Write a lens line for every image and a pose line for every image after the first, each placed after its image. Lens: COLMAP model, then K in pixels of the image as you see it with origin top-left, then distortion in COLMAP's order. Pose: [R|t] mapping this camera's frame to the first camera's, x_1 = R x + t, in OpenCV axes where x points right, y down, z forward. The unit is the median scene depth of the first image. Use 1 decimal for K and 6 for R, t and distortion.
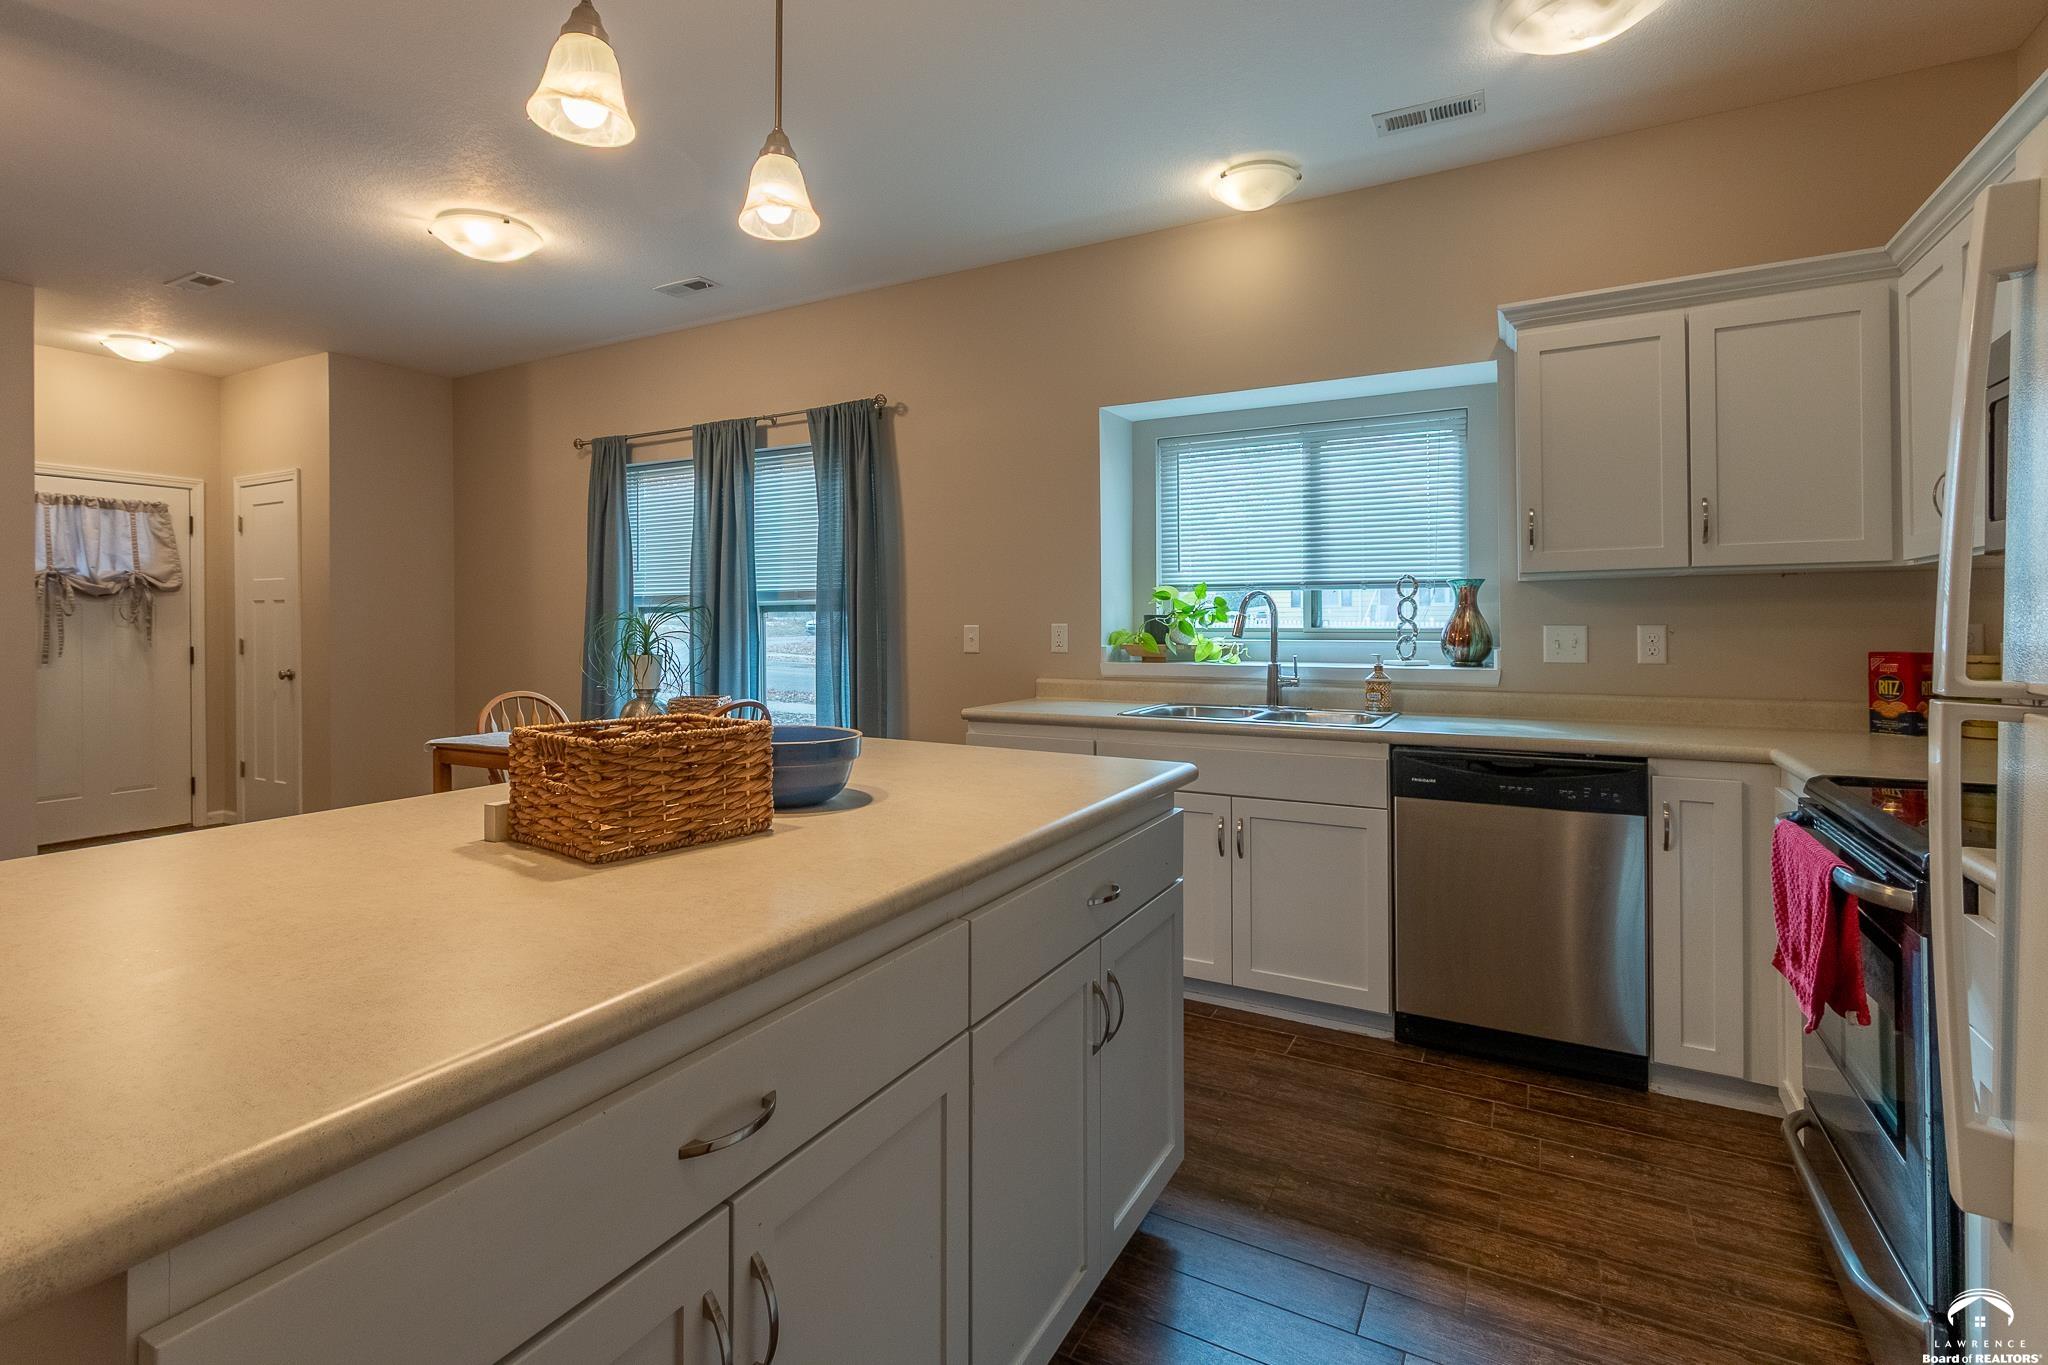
lens RADIAL K [[988.1, 0, 975.9], [0, 988.1, 620.7], [0, 0, 1]] dist [-0.000669, -0.000411]
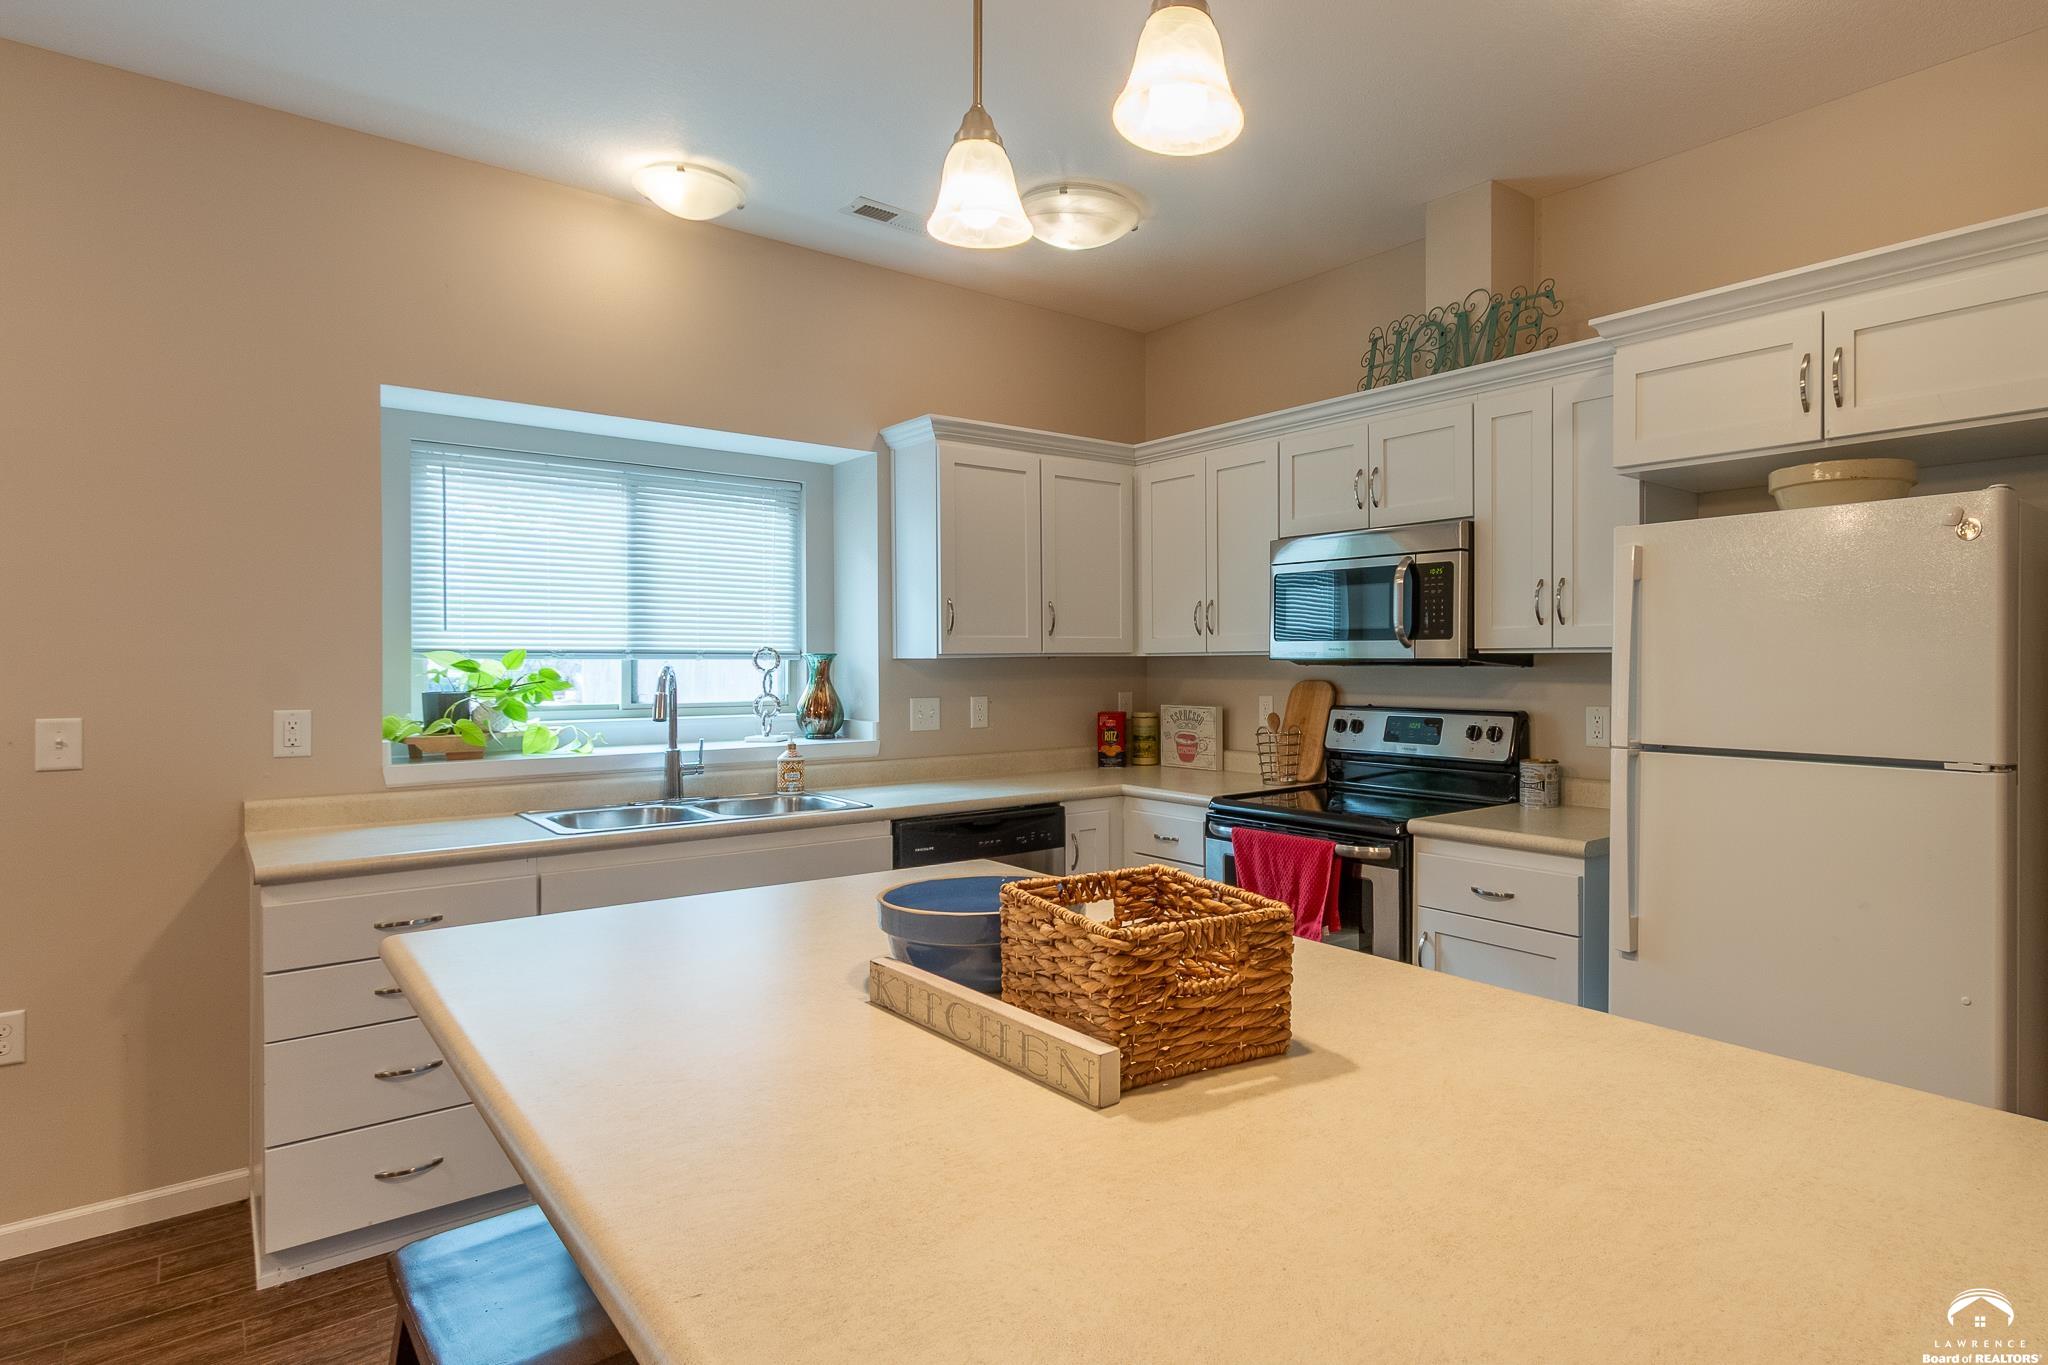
lens RADIAL K [[1102.8, 0, 1195.6], [0, 1102.8, 655.3], [0, 0, 1]] dist [0.003450, 0.001260]
pose [[0.303241, 0.008501, 0.952876, -0.317422], [-0.001469, 0.999963, -0.008453, -0.020525], [-0.952913, 0.001163, 0.303243, 0.190242]]
